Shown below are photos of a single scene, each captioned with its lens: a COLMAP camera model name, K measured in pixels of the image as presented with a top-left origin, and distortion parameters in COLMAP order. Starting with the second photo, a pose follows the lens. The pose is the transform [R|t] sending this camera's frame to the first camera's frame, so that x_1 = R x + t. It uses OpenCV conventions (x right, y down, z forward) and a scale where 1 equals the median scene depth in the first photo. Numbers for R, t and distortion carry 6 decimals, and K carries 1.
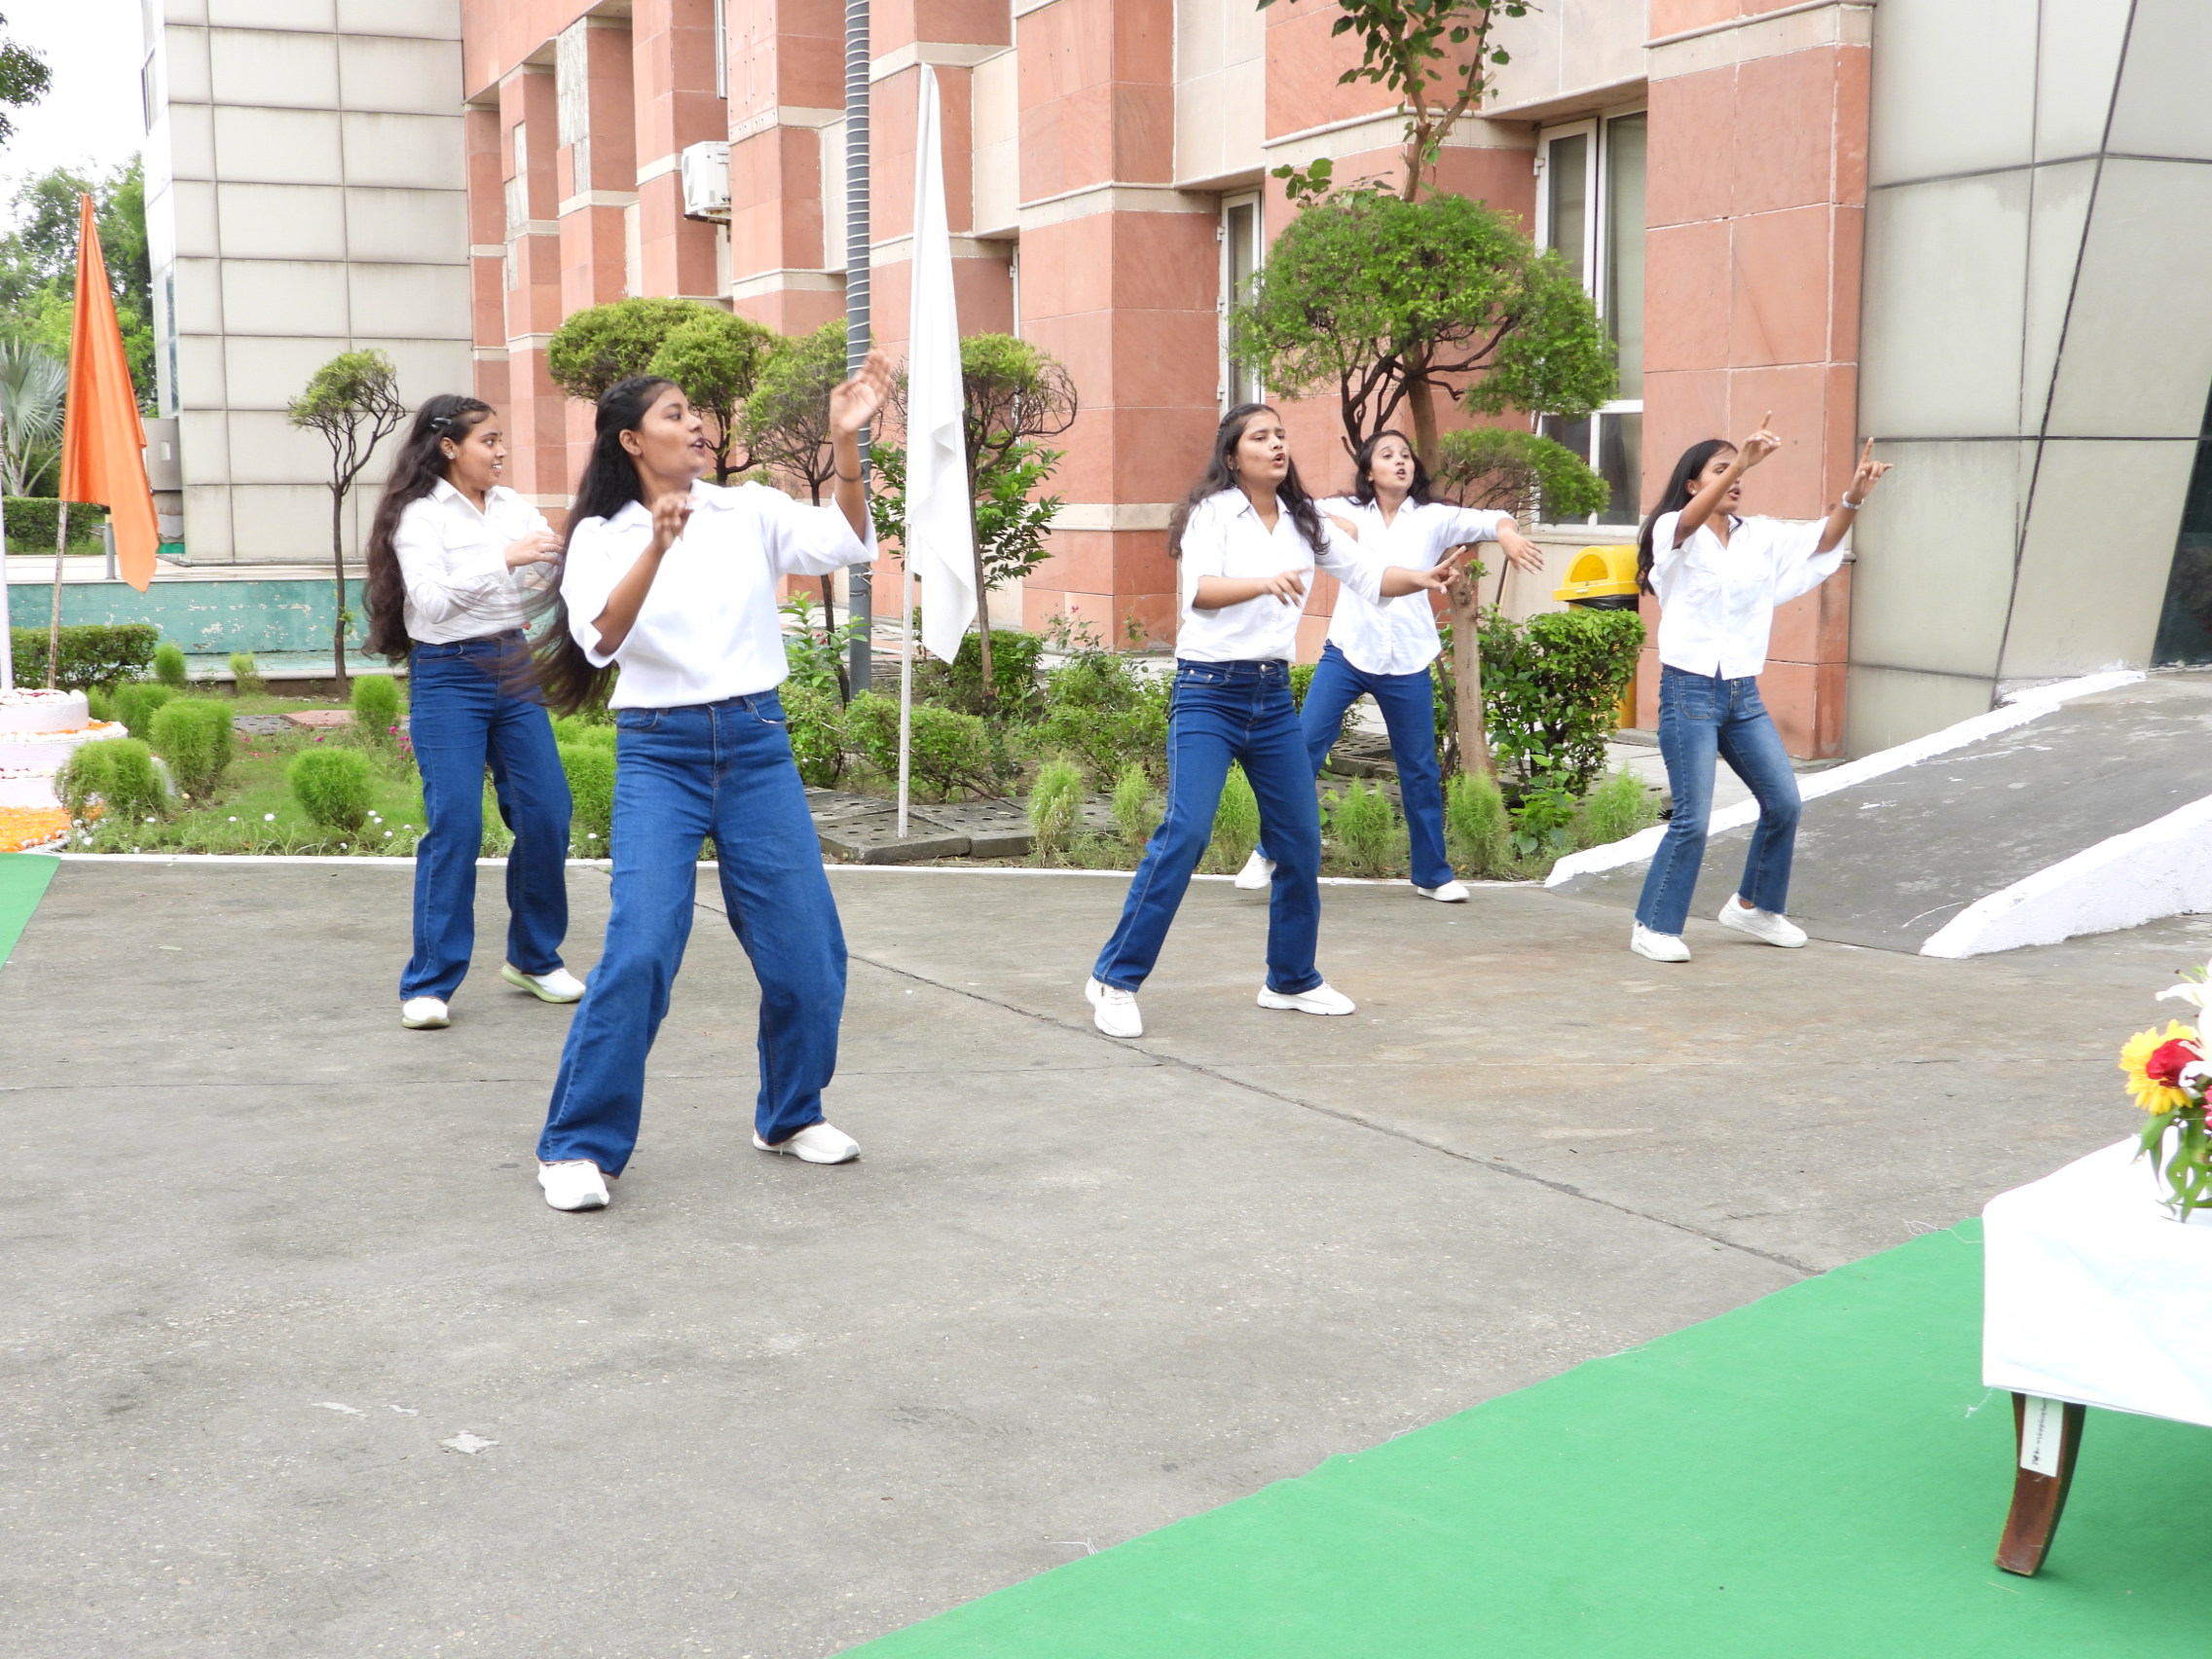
lens RADIAL K [[2663.6, 0, 1104.9], [0, 2663.6, 831.6], [0, 0, 1]] dist [-0.008182, 0.000000]
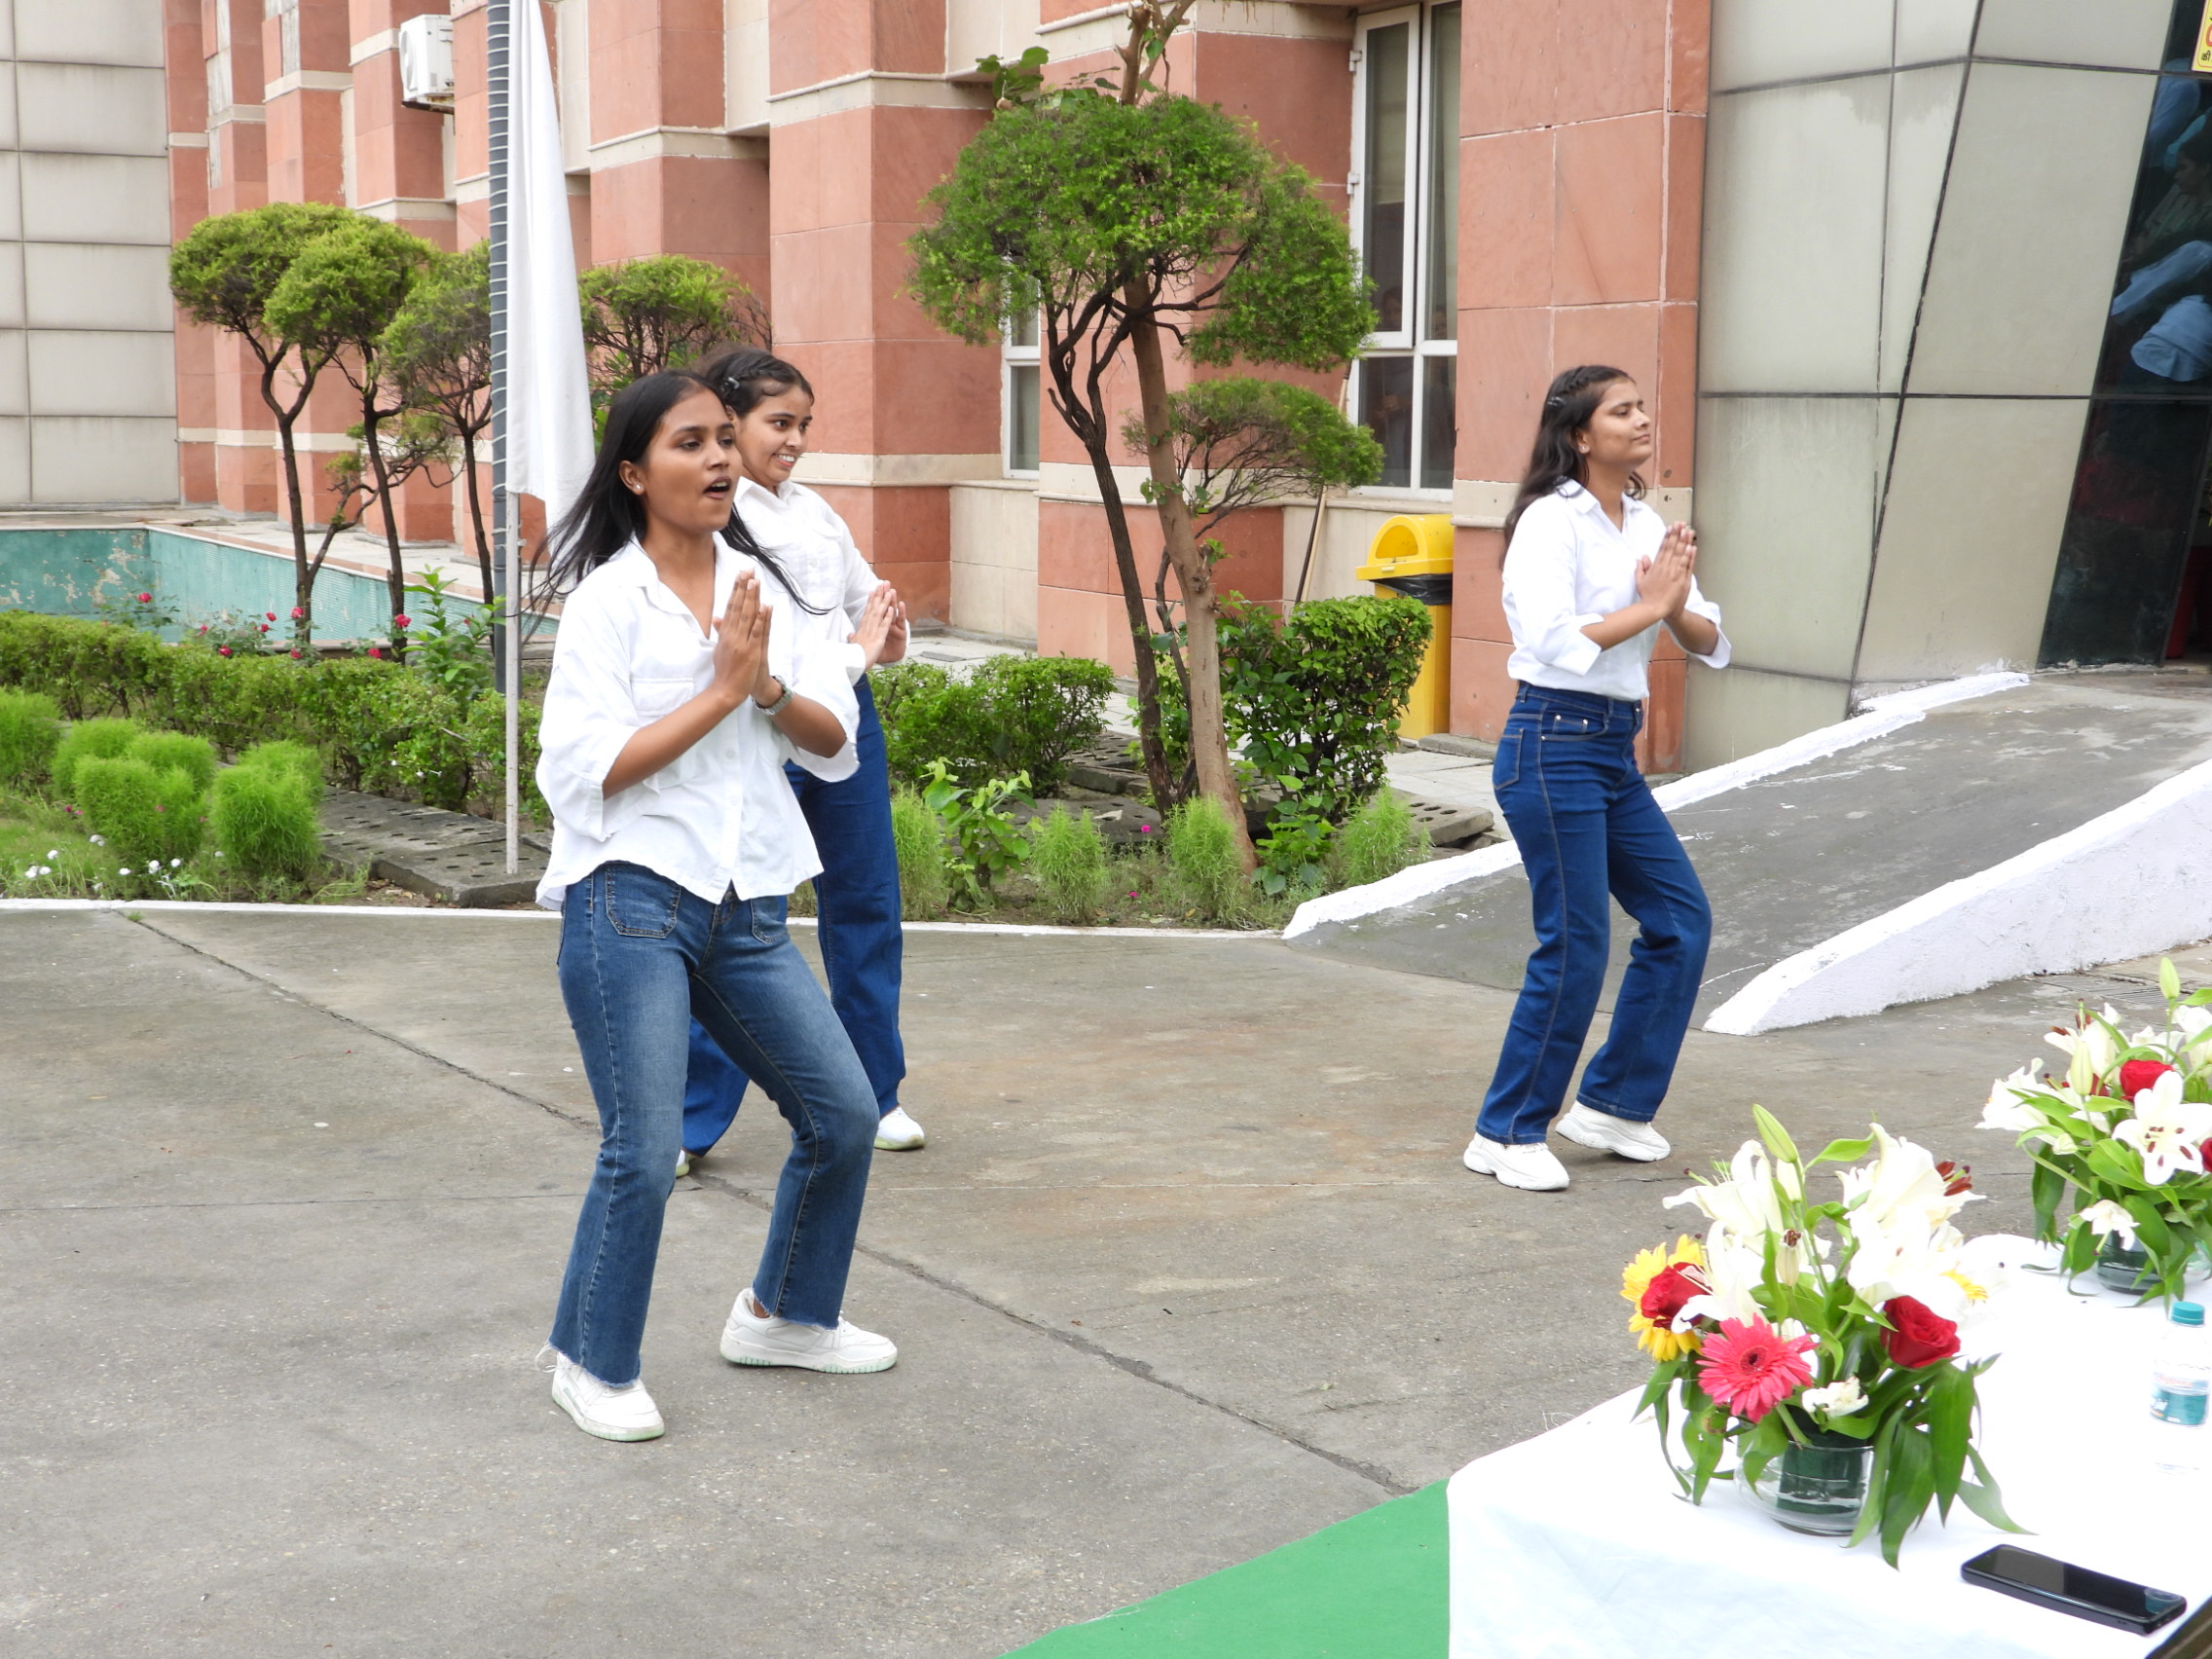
lens RADIAL K [[3082.8, 0, 1116.1], [0, 3082.8, 831.4], [0, 0, 1]] dist [-0.005181, 0.000000]
pose [[0.998886, 0.002720, 0.047110, 0.064320], [-0.002882, 0.999990, 0.003369, -0.014400], [-0.047100, -0.003501, 0.998884, 0.045612]]
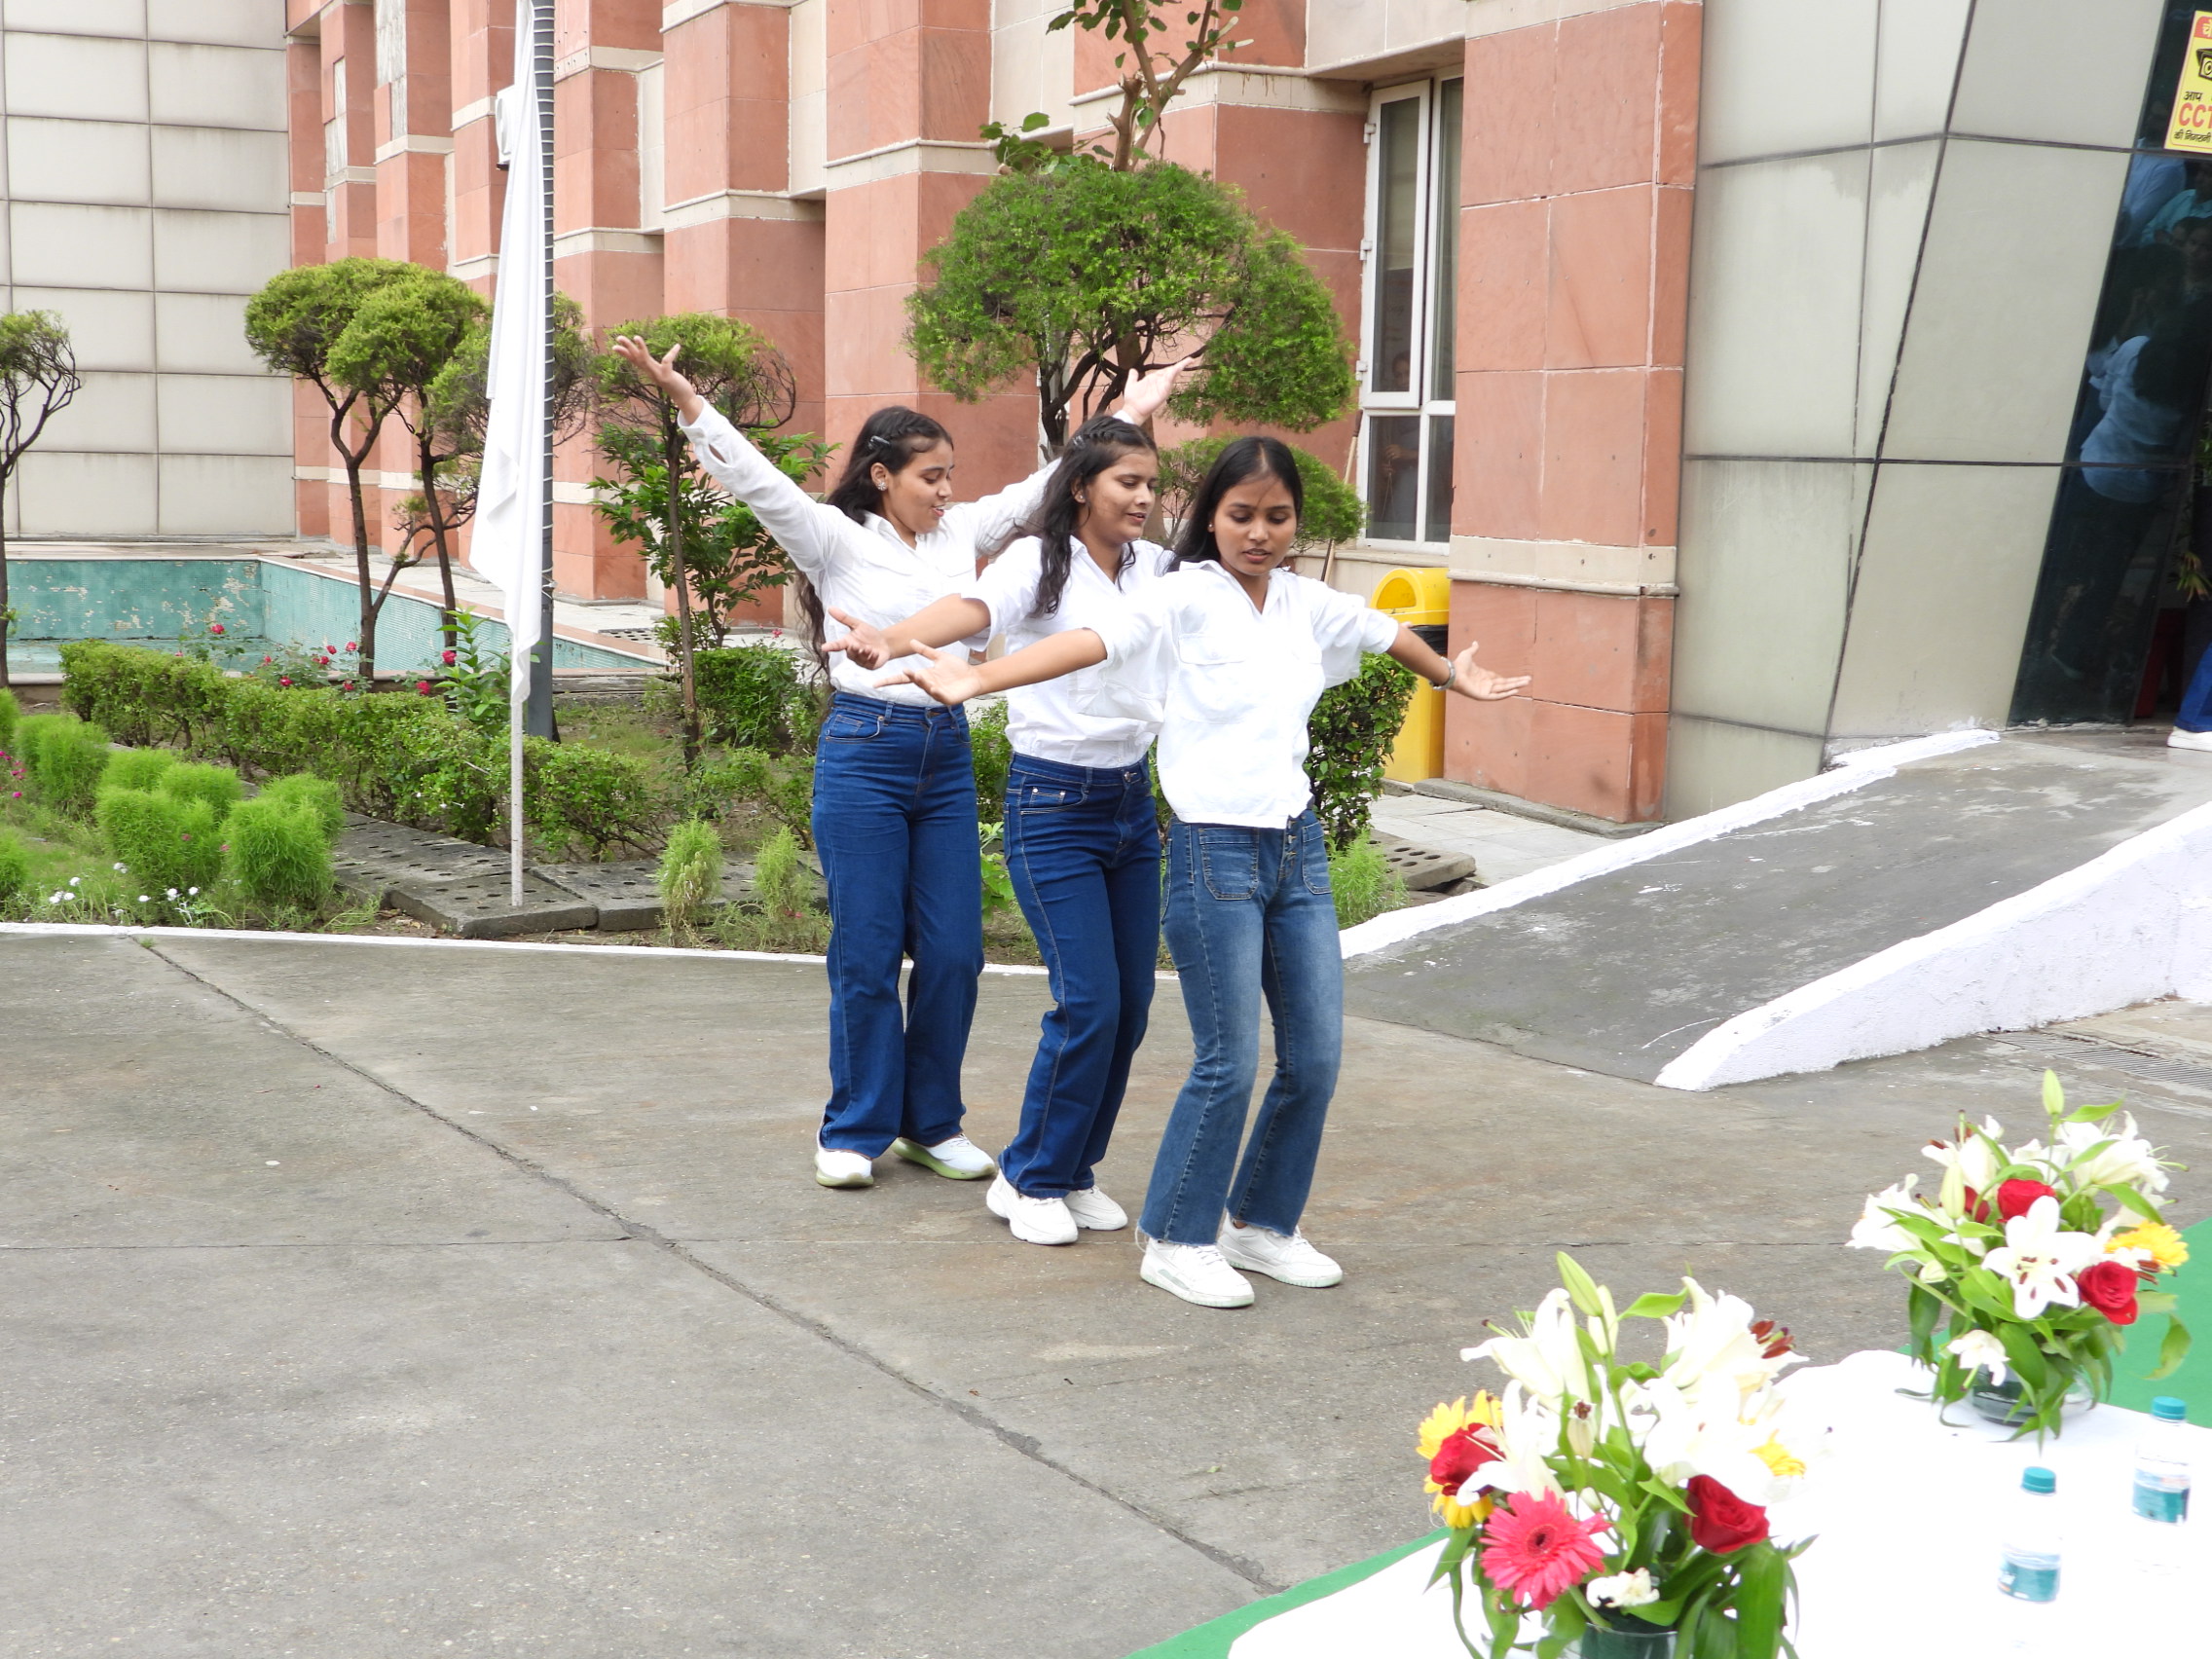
lens RADIAL K [[2864.5, 0, 1112.0], [0, 2864.5, 830.8], [0, 0, 1]] dist [-0.005913, 0.000000]
pose [[0.999567, 0.018292, 0.023054, 0.091488], [-0.018233, 0.999830, -0.002759, -0.022483], [-0.023100, 0.002338, 0.999730, 0.083372]]
